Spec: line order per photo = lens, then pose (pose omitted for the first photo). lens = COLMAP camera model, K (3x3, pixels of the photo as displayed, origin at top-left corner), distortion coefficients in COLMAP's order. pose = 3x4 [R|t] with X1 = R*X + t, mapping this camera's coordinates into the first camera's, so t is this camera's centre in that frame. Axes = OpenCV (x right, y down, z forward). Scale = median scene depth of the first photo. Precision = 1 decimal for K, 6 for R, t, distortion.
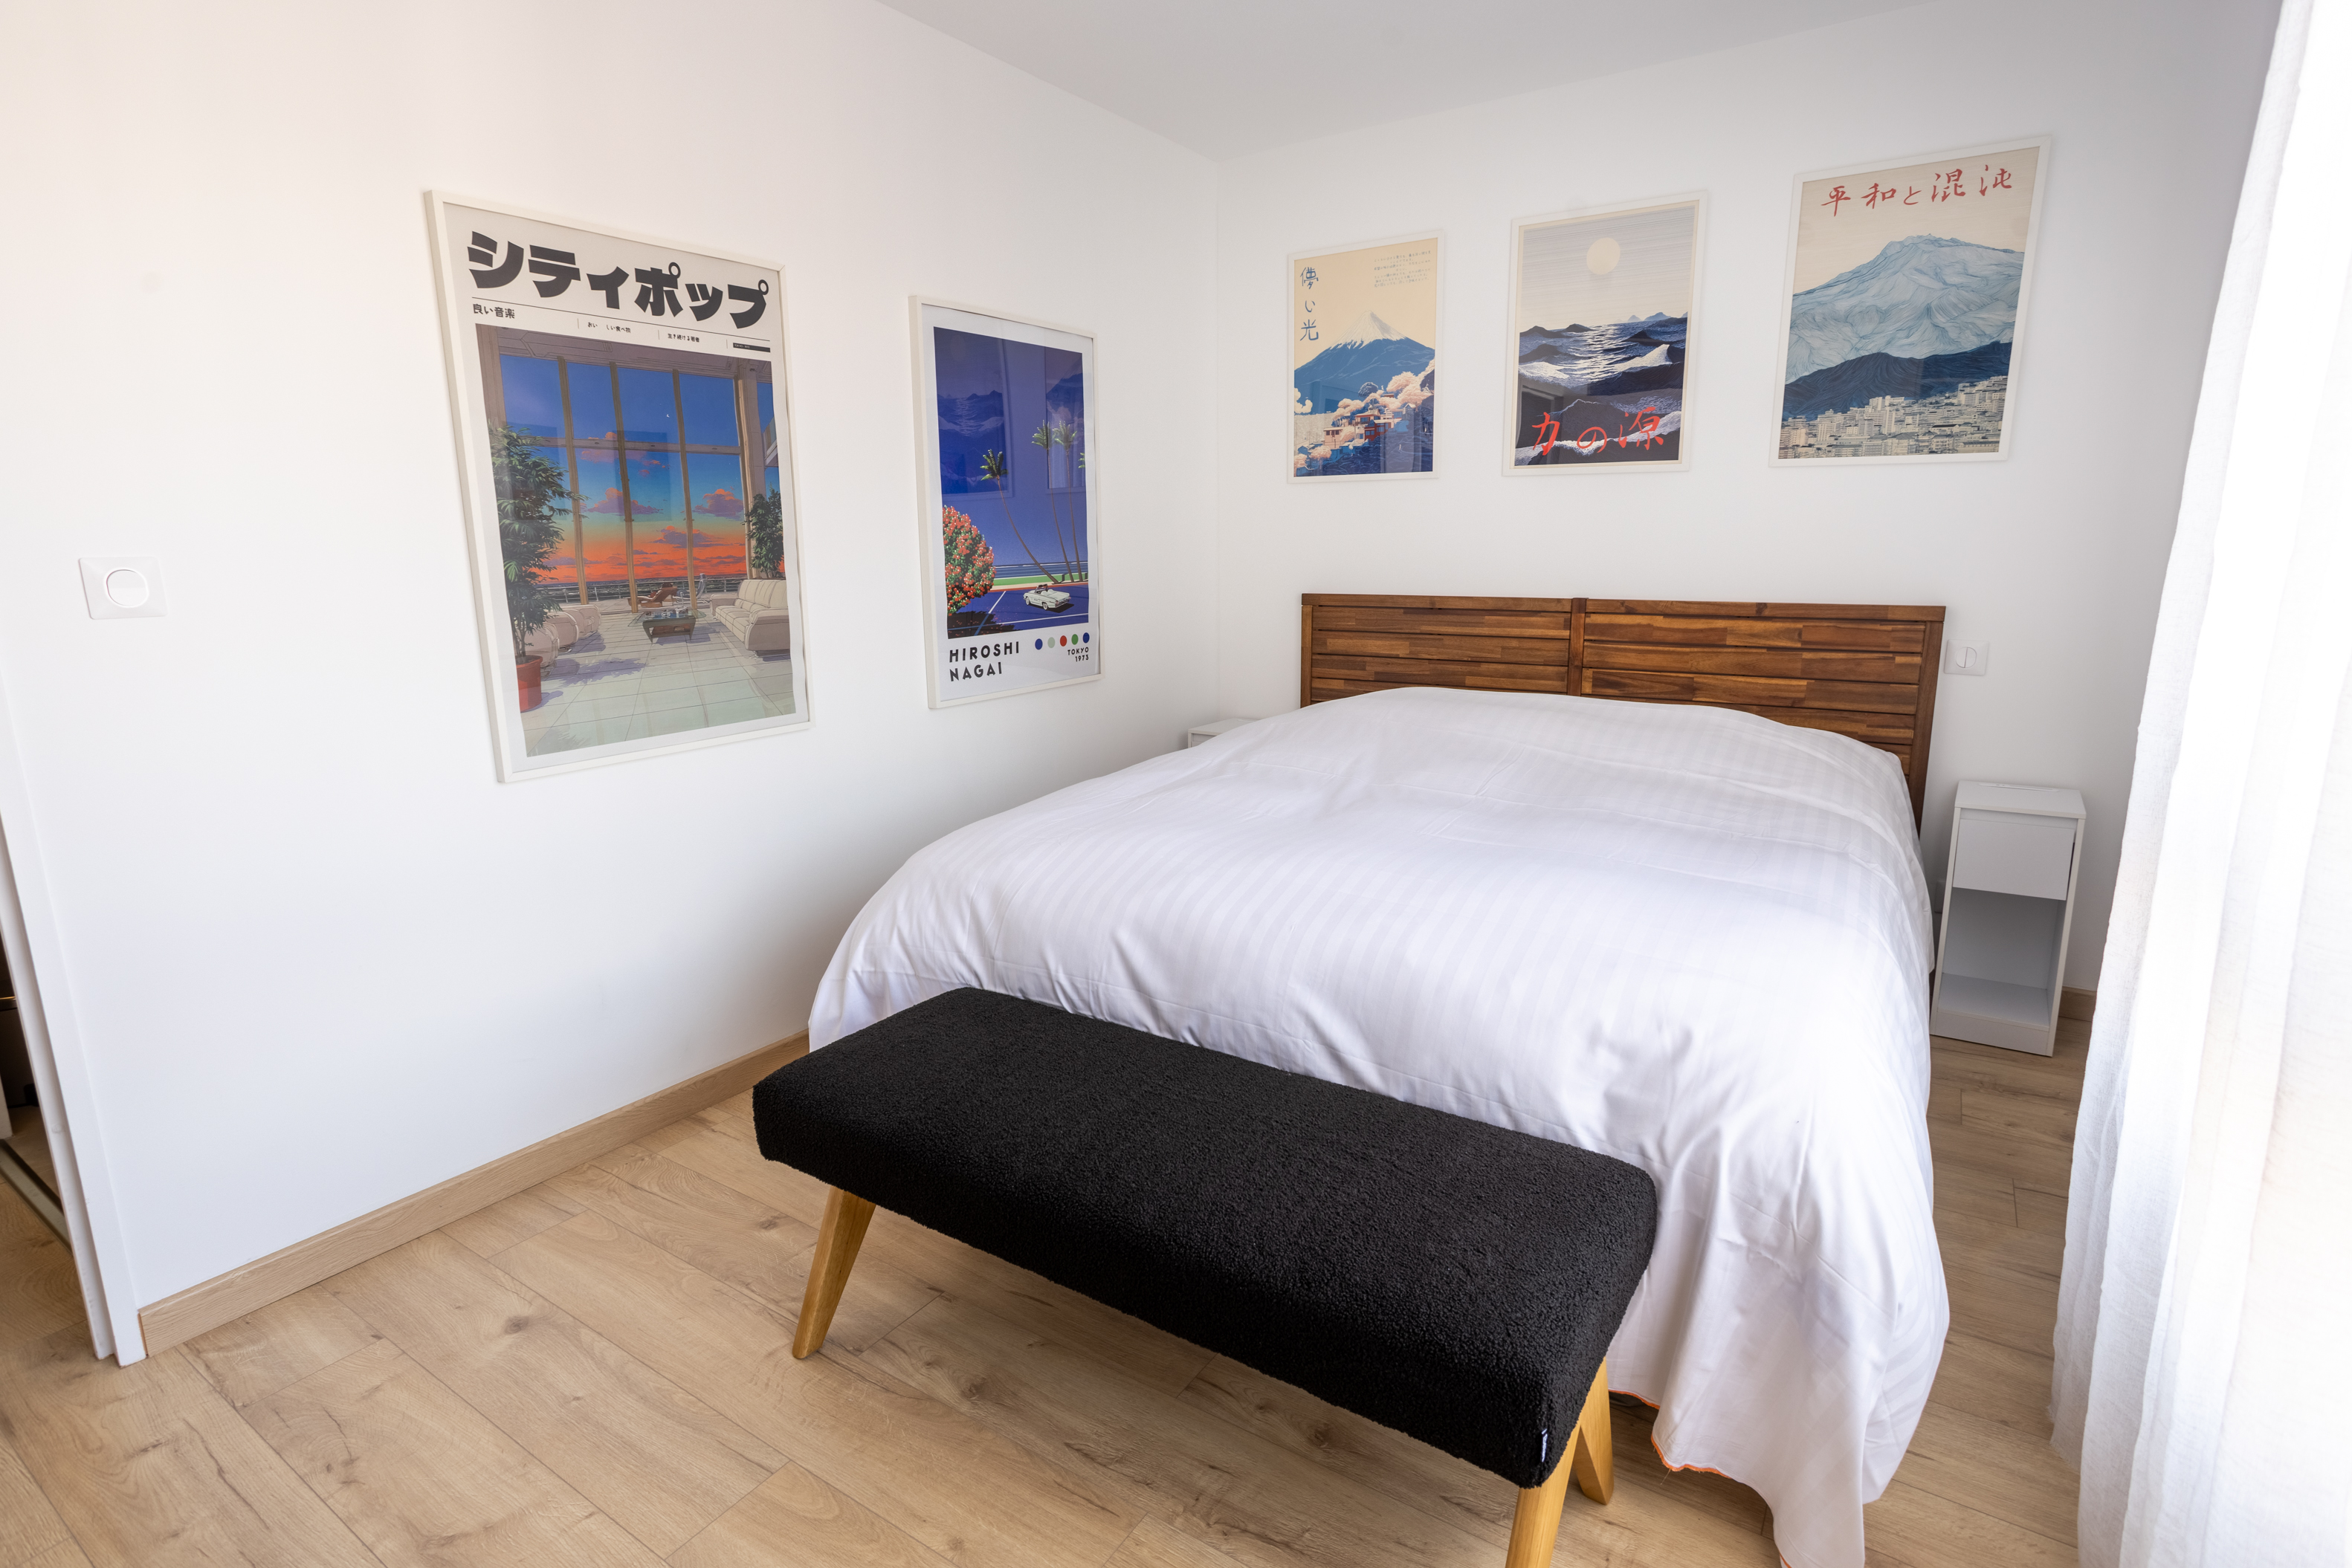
lens RADIAL K [[1168.1, 0, 1182.1], [0, 1168.1, 767.1], [0, 0, 1]] dist [-0.049863, 0.039634]
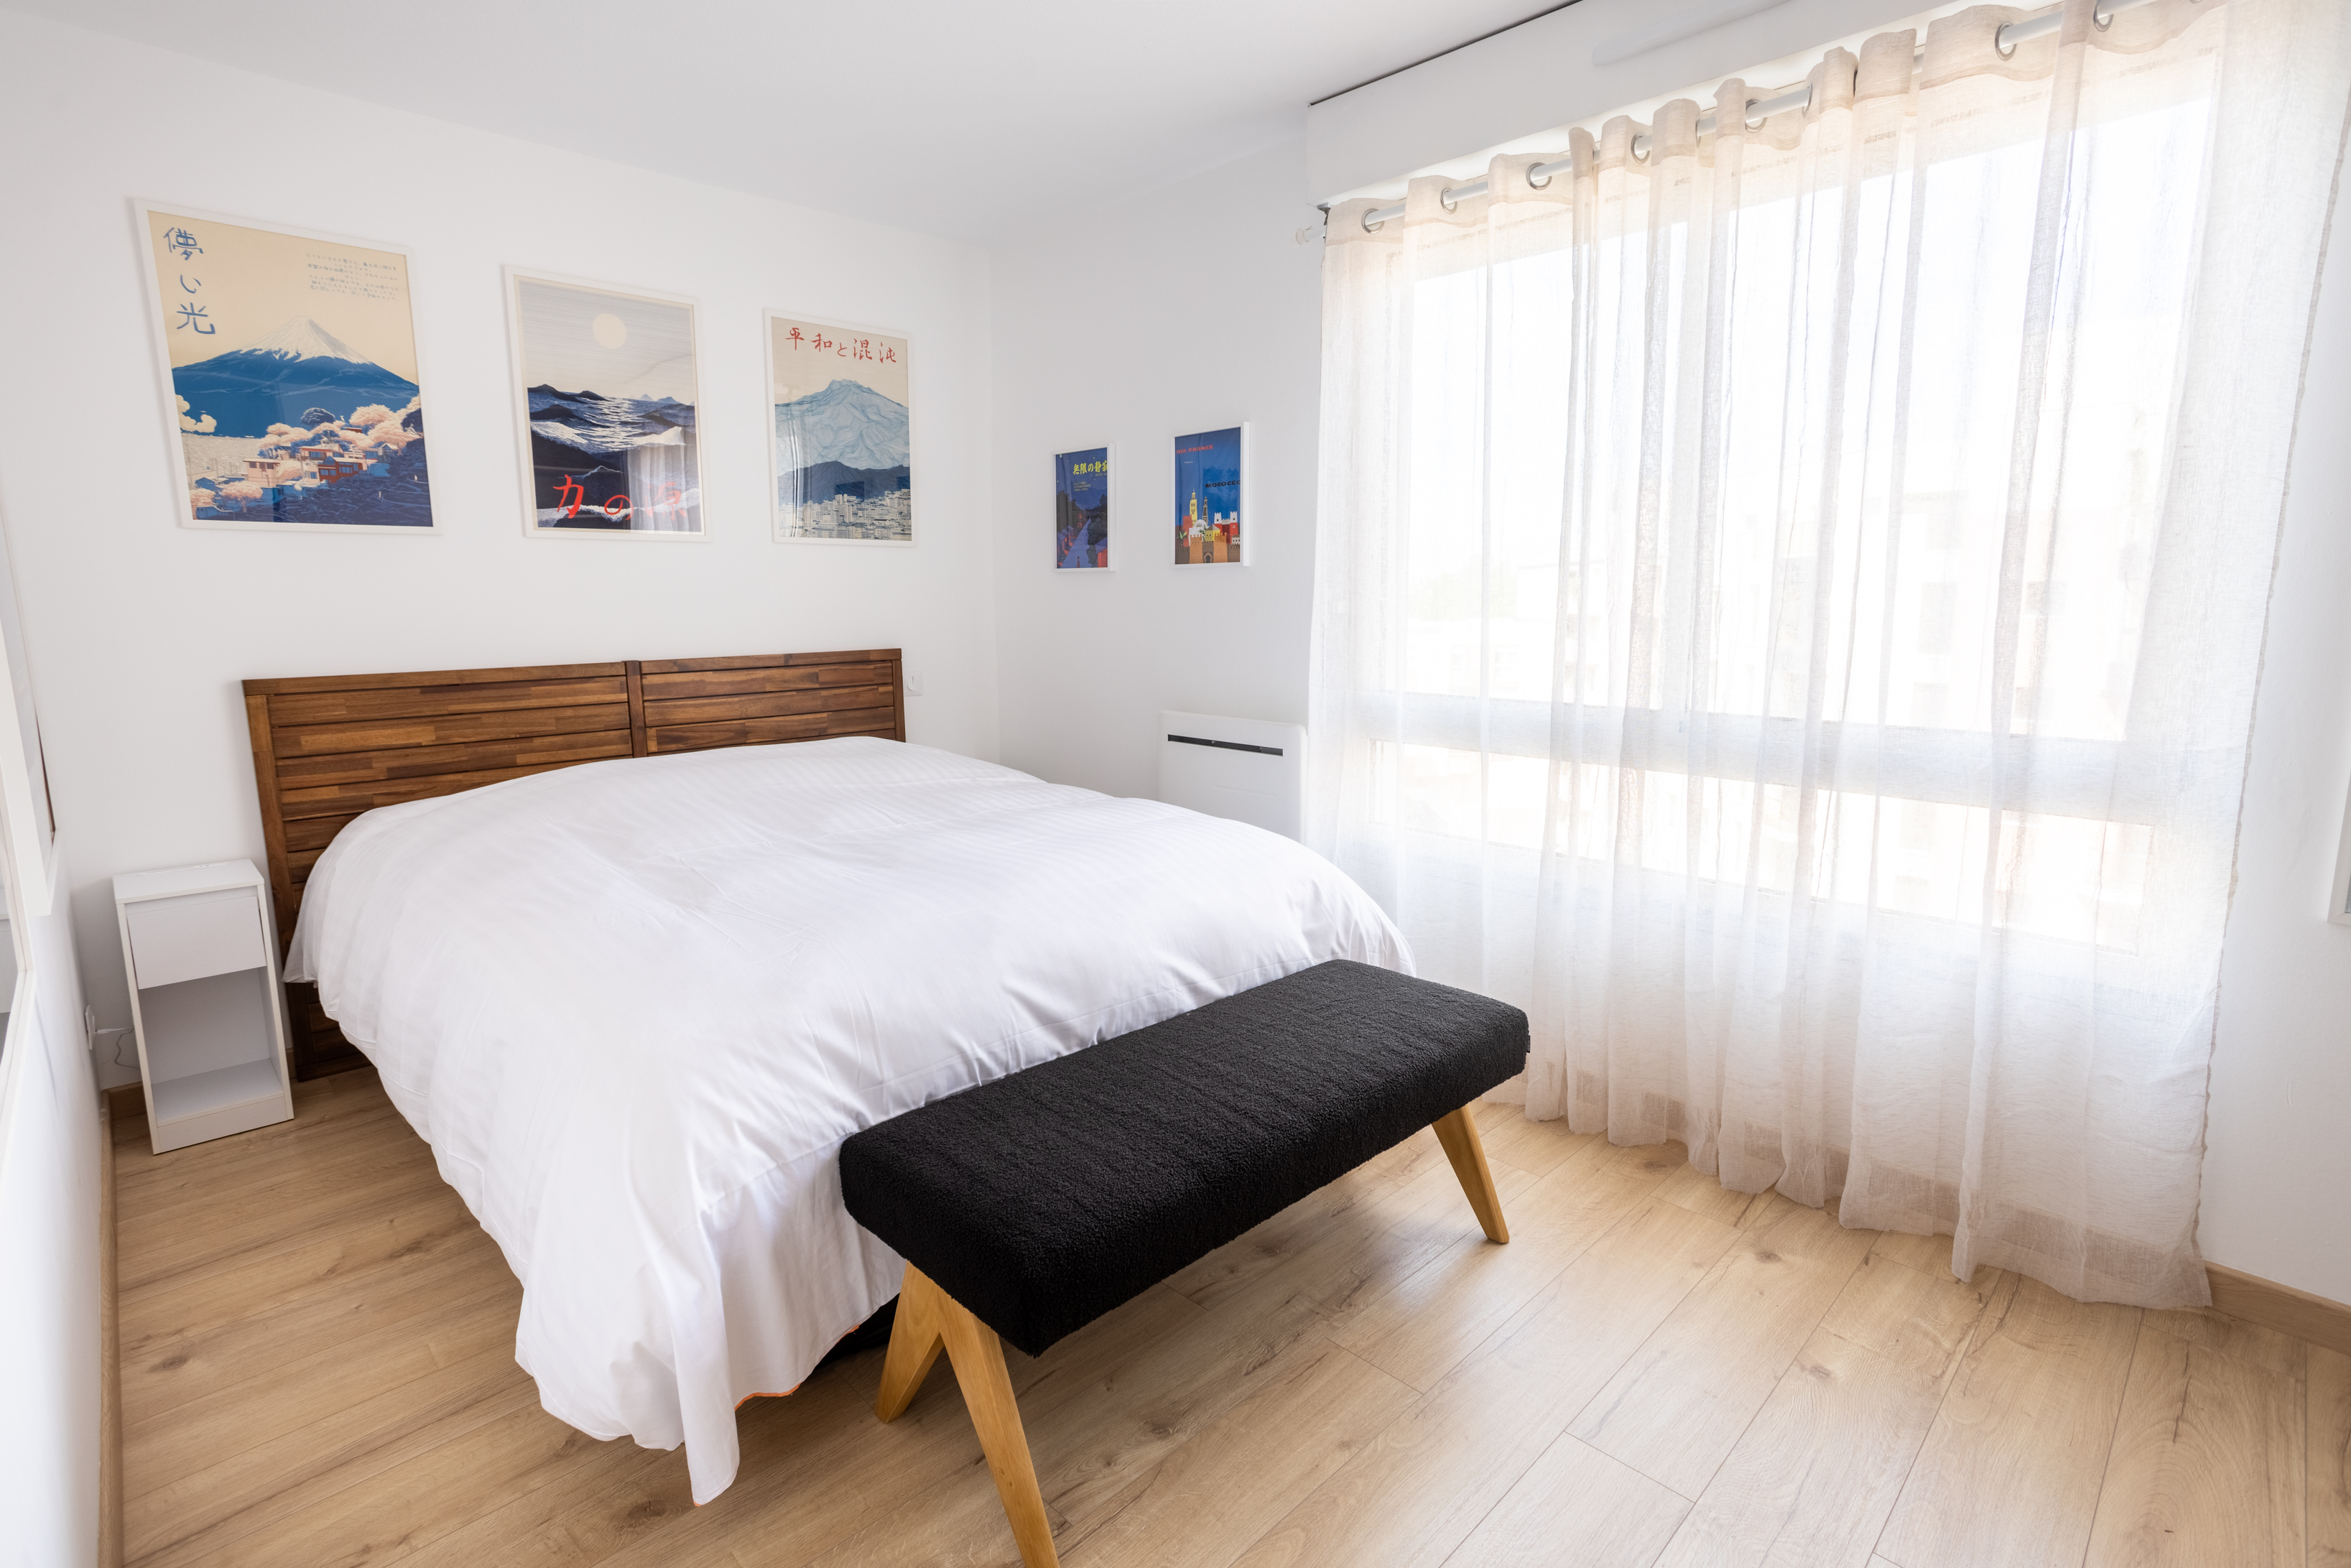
lens RADIAL K [[1122.7, 0, 1171.6], [0, 1122.7, 770.2], [0, 0, 1]] dist [-0.049712, 0.033401]
pose [[0.220266, -0.142745, 0.964939, -0.538107], [0.190806, 0.976429, 0.100890, -0.063221], [-0.956596, 0.161893, 0.242311, 0.344485]]
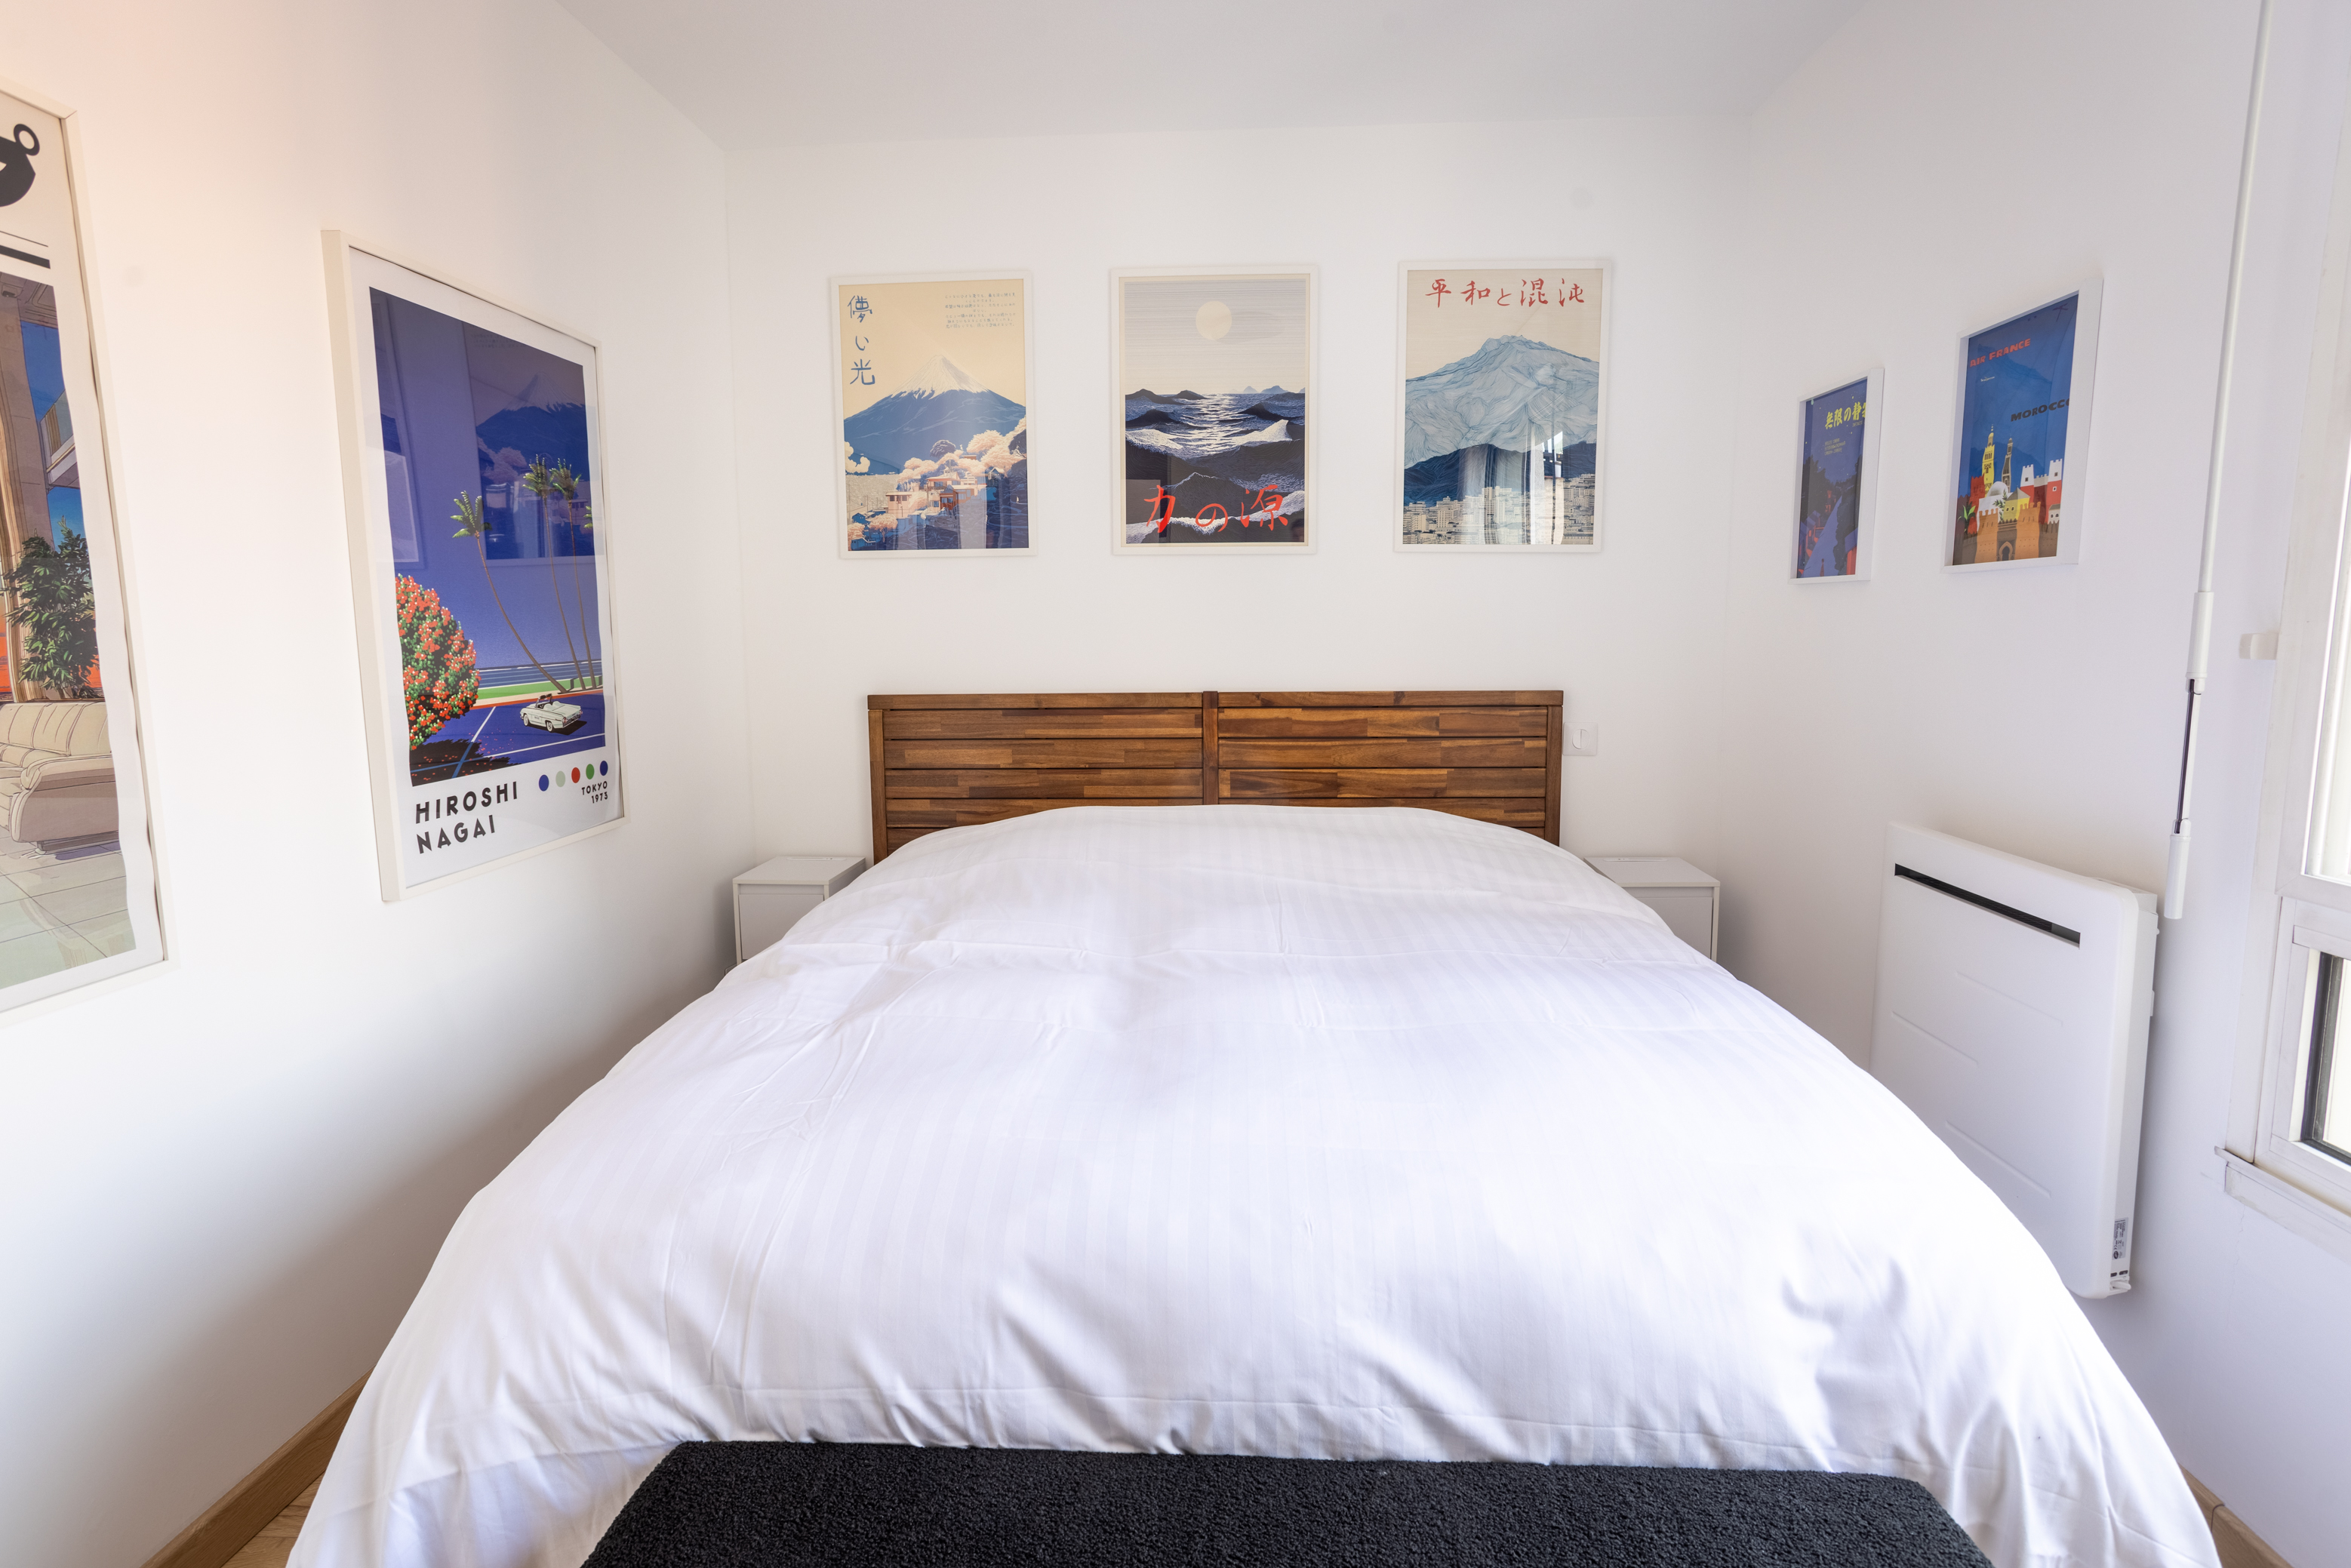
lens RADIAL K [[1183.4, 0, 1176.4], [0, 1183.4, 768.0], [0, 0, 1]] dist [-0.063865, 0.039870]
pose [[0.863055, -0.057925, 0.501777, -0.148512], [0.095950, 0.994116, -0.050273, -0.046439], [-0.495912, 0.091534, 0.863535, 0.245527]]
